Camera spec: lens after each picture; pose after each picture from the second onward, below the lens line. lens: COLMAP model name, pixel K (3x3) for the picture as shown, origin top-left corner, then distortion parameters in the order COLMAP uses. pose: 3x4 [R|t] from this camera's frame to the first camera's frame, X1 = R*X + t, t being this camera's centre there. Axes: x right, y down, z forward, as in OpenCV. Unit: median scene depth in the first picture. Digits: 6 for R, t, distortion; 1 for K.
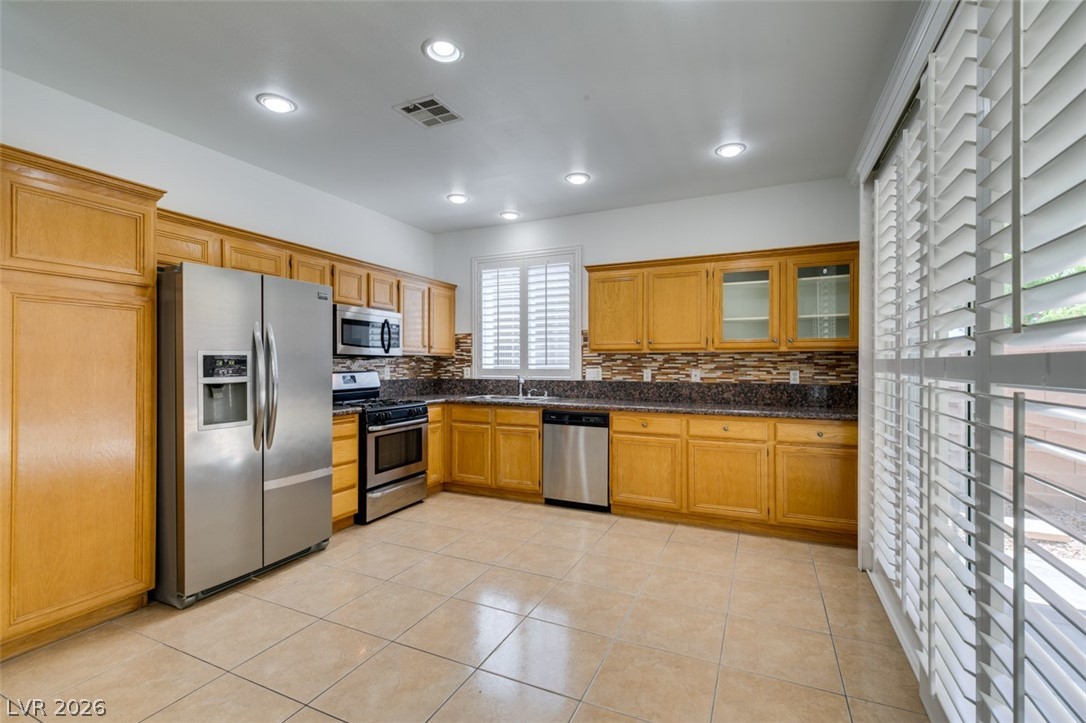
lens RADIAL K [[484.2, 0, 541.0], [0, 484.2, 364.9], [0, 0, 1]] dist [0.007758, -0.003219]
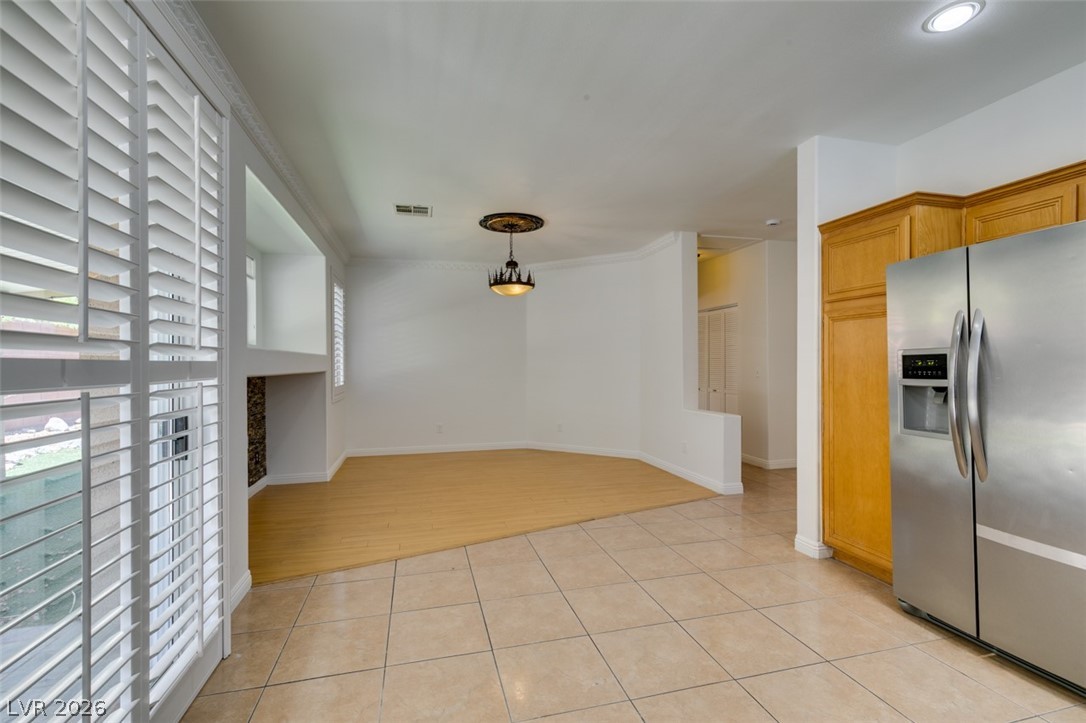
lens RADIAL K [[484.2, 0, 542.0], [0, 484.2, 363.1], [0, 0, 1]] dist [0.007758, -0.003219]
pose [[-0.771155, 0.000530, -0.636648, 0.280398], [0.000584, 1.000000, 0.000125, -0.002943], [0.636648, -0.000276, -0.771155, 0.779536]]
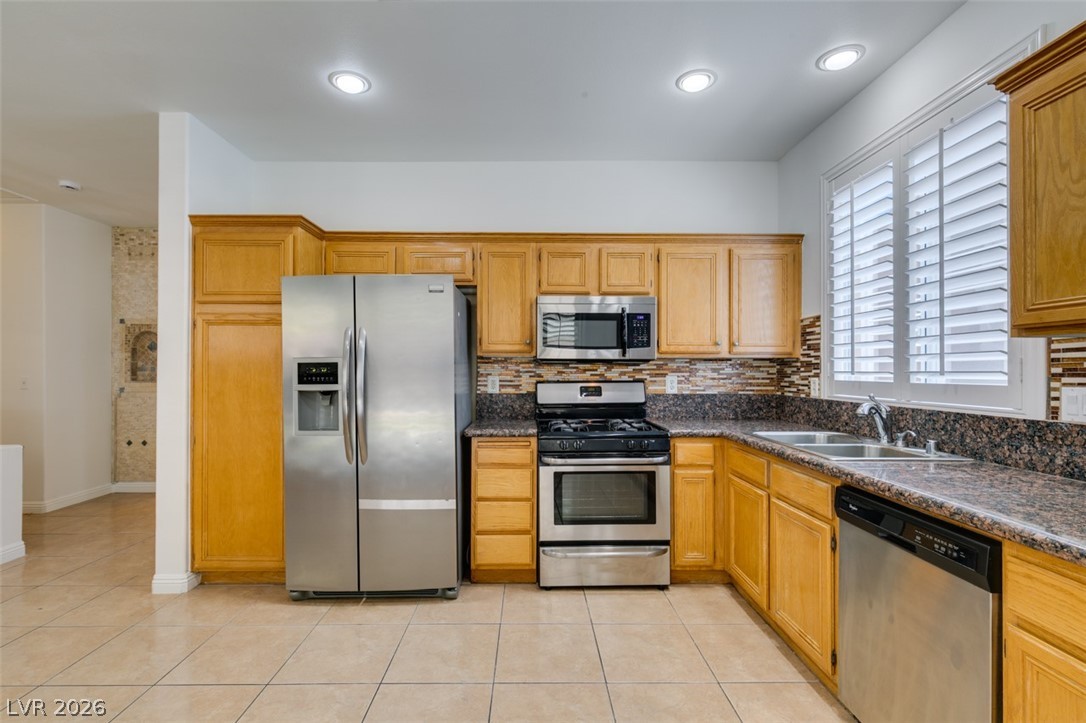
lens RADIAL K [[487.9, 0, 533.7], [0, 487.9, 368.4], [0, 0, 1]] dist [0.002764, 0.000228]
pose [[0.427785, -0.003168, -0.903875, 0.278833], [-0.002155, 0.999987, -0.004525, -0.002830], [0.903878, 0.003884, 0.427772, 0.611421]]
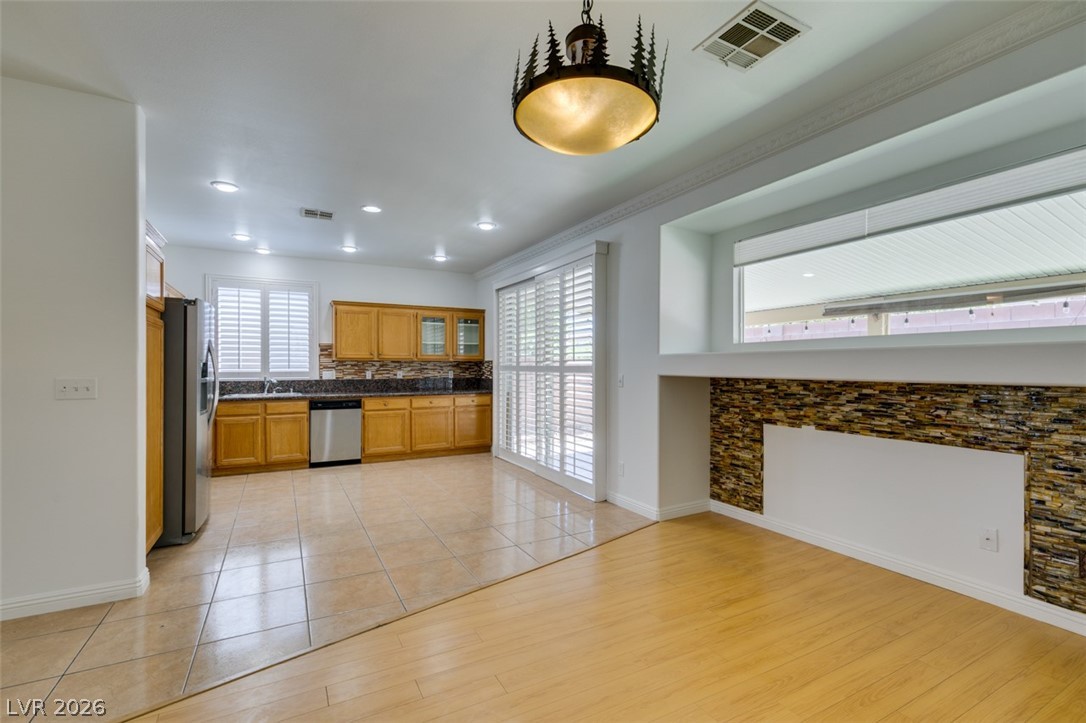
lens RADIAL K [[484.2, 0, 541.6], [0, 484.2, 366.3], [0, 0, 1]] dist [0.007758, -0.003219]
pose [[0.597995, -0.000712, 0.801500, -0.751650], [0.003761, 0.999991, -0.001918, -0.001597], [-0.801491, 0.004162, 0.597992, -0.396933]]
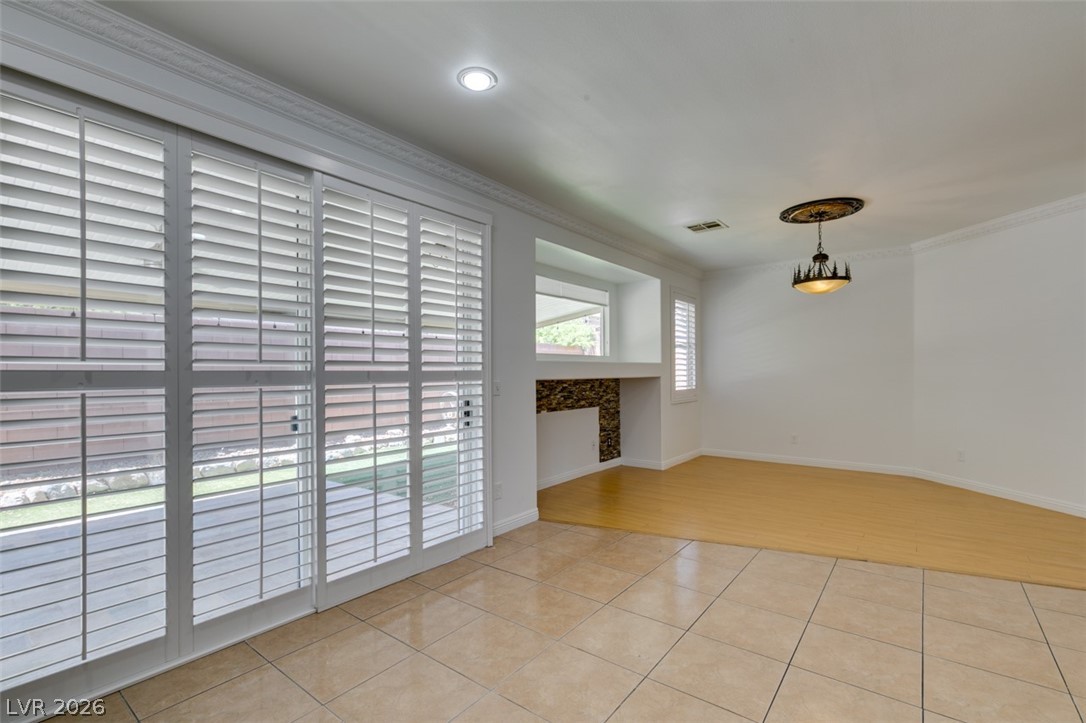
lens RADIAL K [[487.9, 0, 540.7], [0, 487.9, 373.2], [0, 0, 1]] dist [0.002764, 0.000228]
pose [[-0.974328, 0.003066, 0.225111, -0.072384], [0.004974, 0.999956, 0.007909, -0.006299], [-0.225077, 0.008825, -0.974301, 0.991201]]
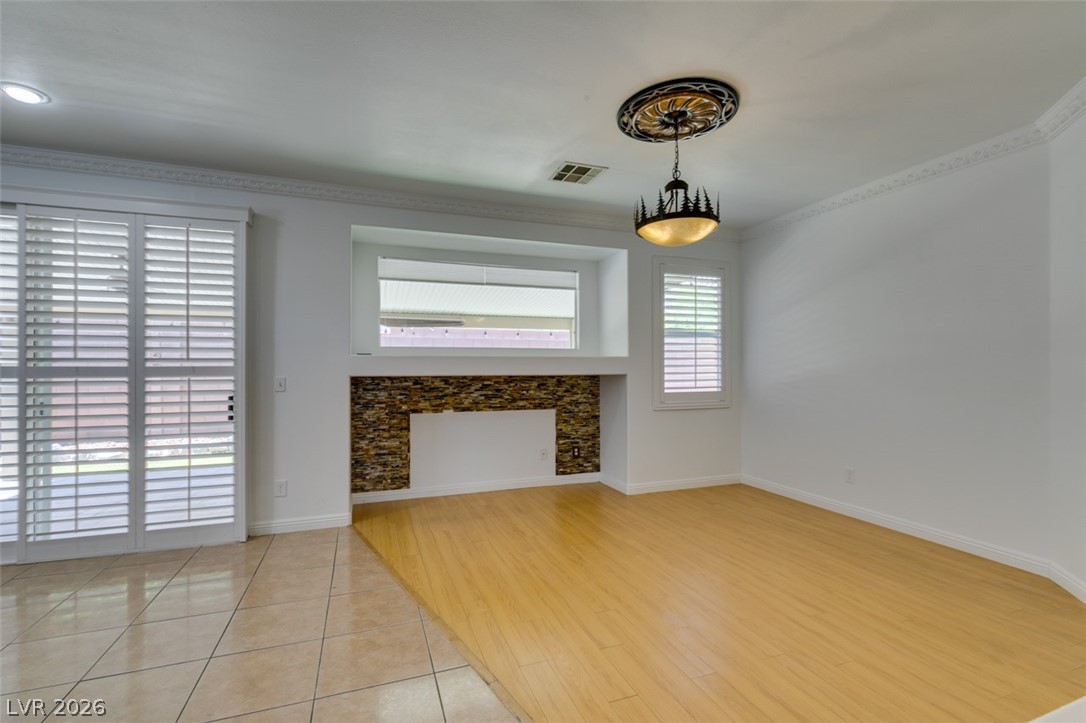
lens RADIAL K [[484.2, 0, 538.7], [0, 484.2, 363.7], [0, 0, 1]] dist [0.007758, -0.003219]
pose [[-0.706642, 0.004170, 0.707559, -0.772601], [0.003599, 0.999991, -0.002299, -0.005651], [-0.707562, 0.000922, -0.706651, 0.408632]]
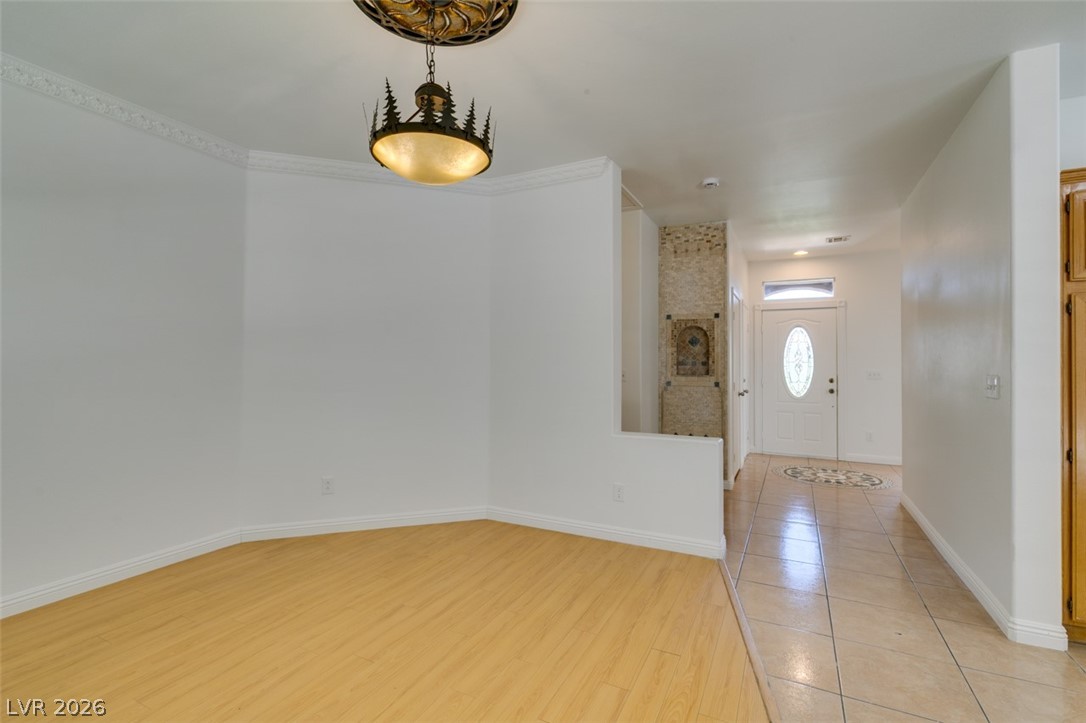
lens RADIAL K [[487.9, 0, 538.8], [0, 487.9, 358.2], [0, 0, 1]] dist [0.002764, 0.000228]
pose [[-0.039250, -0.011372, -0.999165, 0.015886], [-0.008688, 0.999901, -0.011039, -0.000545], [0.999192, 0.008248, -0.039345, -0.080743]]
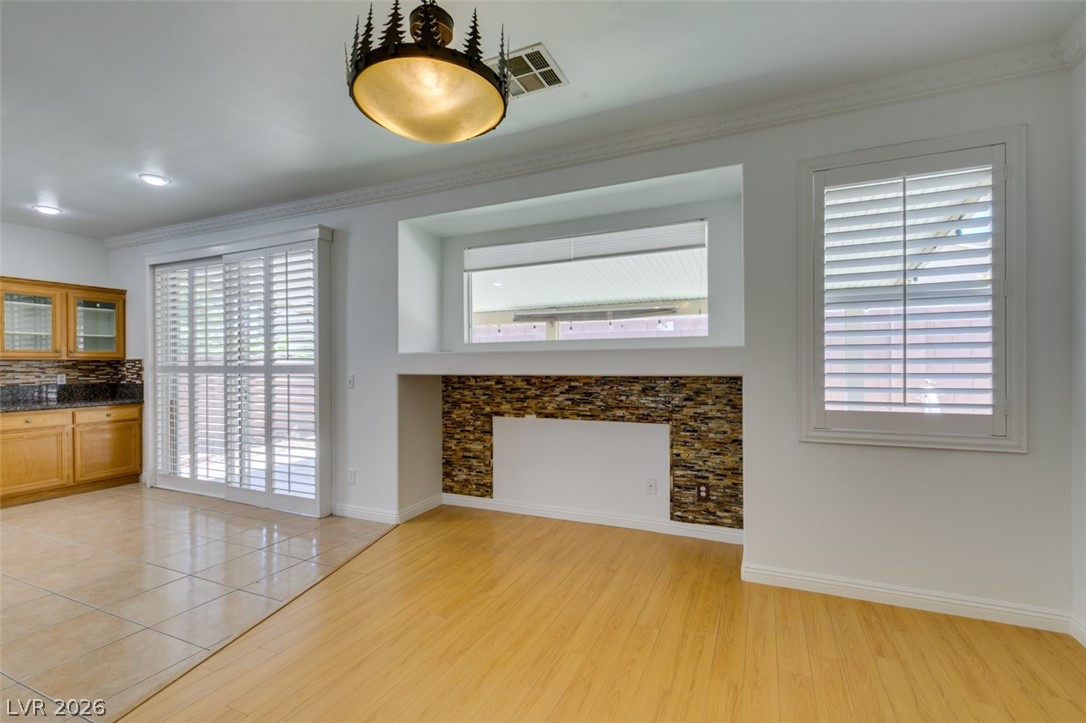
lens RADIAL K [[487.9, 0, 543.2], [0, 487.9, 364.2], [0, 0, 1]] dist [0.002764, 0.000228]
pose [[-0.011976, -0.000799, 0.999928, -0.789353], [0.011075, 0.999938, 0.000931, -0.002082], [-0.999867, 0.011085, -0.011967, -0.277455]]
